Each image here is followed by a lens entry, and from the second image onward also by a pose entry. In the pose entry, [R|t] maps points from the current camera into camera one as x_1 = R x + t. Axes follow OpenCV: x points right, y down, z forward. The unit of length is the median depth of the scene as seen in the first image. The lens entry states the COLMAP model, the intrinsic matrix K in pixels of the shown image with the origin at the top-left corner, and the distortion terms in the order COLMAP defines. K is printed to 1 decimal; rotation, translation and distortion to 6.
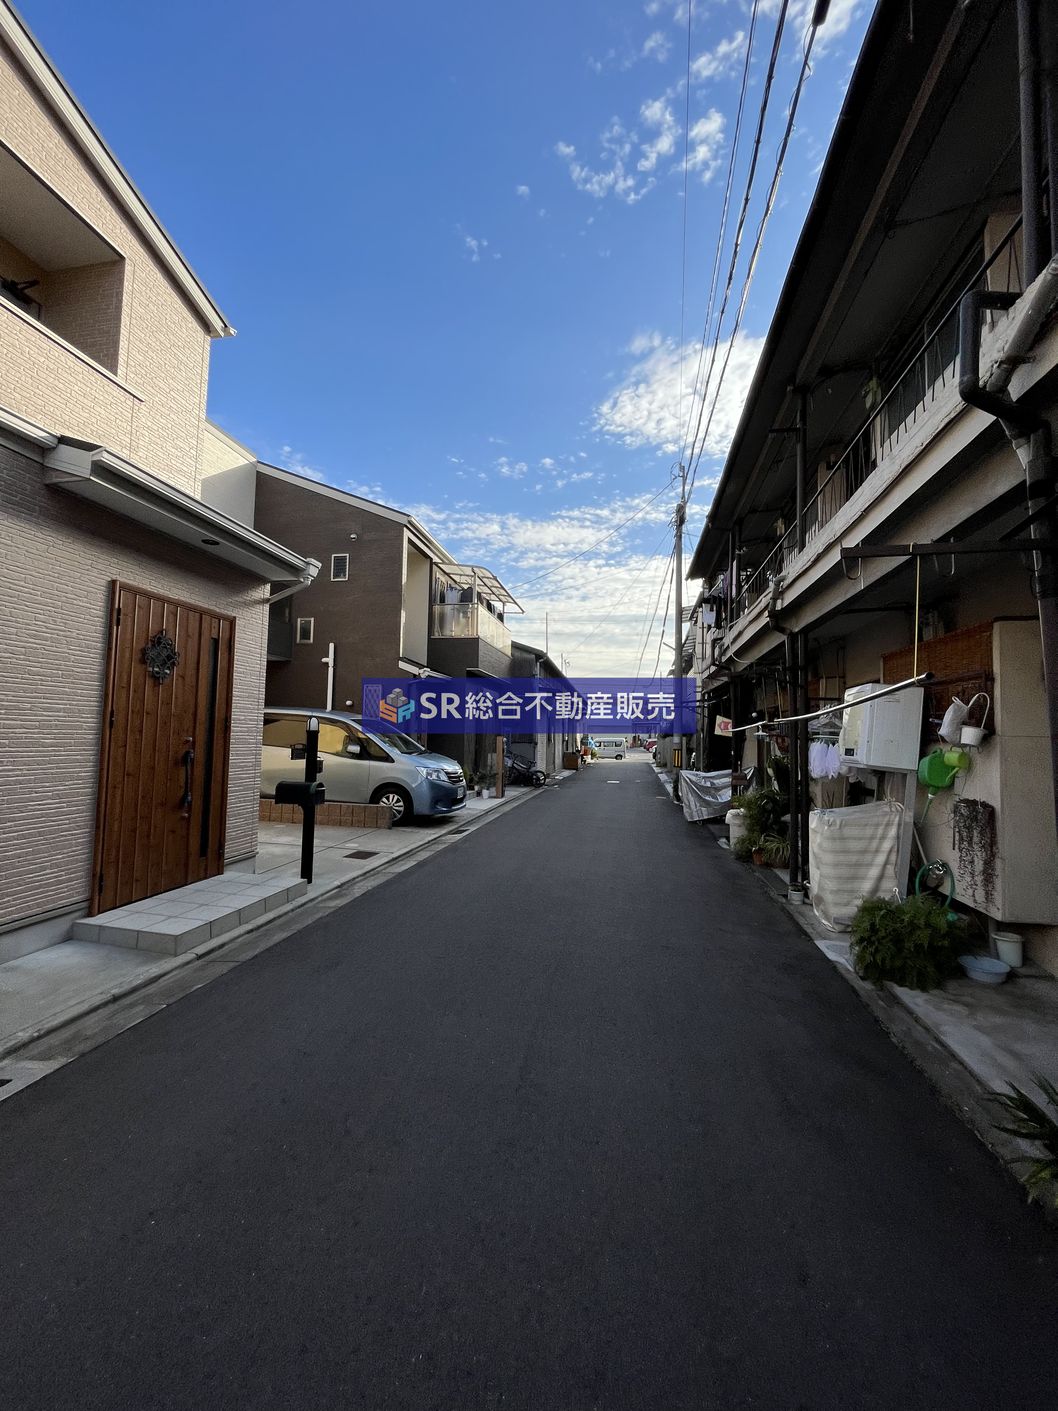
lens RADIAL K [[563.4, 0, 505.2], [0, 563.4, 705.5], [0, 0, 1]] dist [-0.000421, 0.000108]
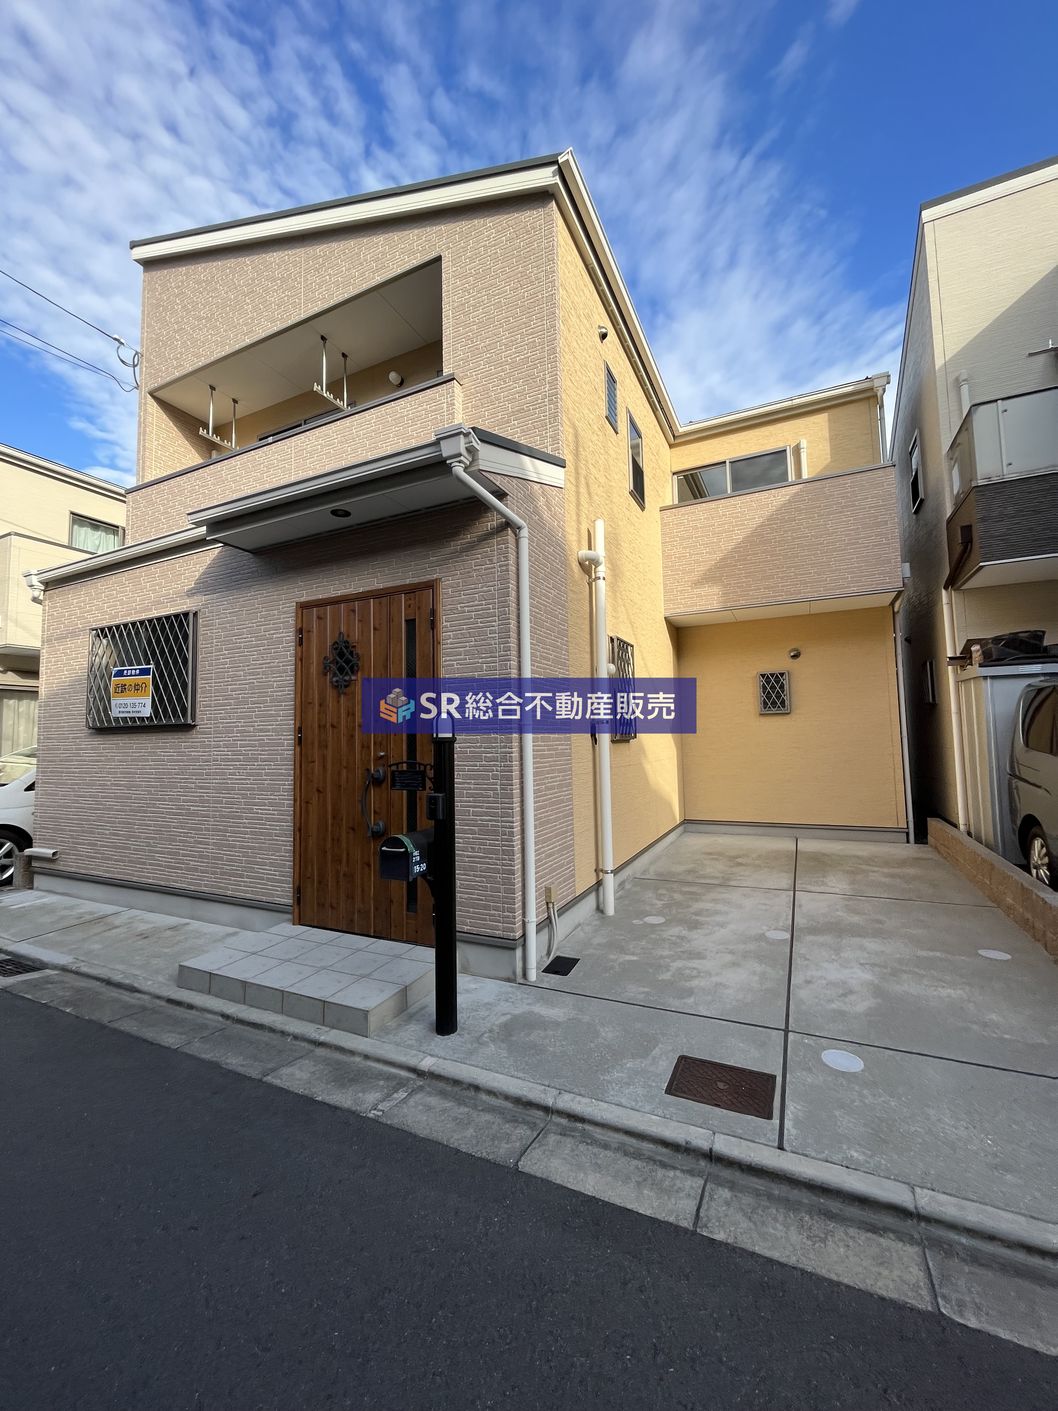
lens RADIAL K [[570.2, 0, 522.4], [0, 570.2, 697.8], [0, 0, 1]] dist [-0.004109, 0.000404]
pose [[-0.237076, -0.092387, -0.967088, 0.205275], [0.070627, 0.991195, -0.112004, 0.096385], [0.968921, -0.094856, -0.228463, 1.537721]]
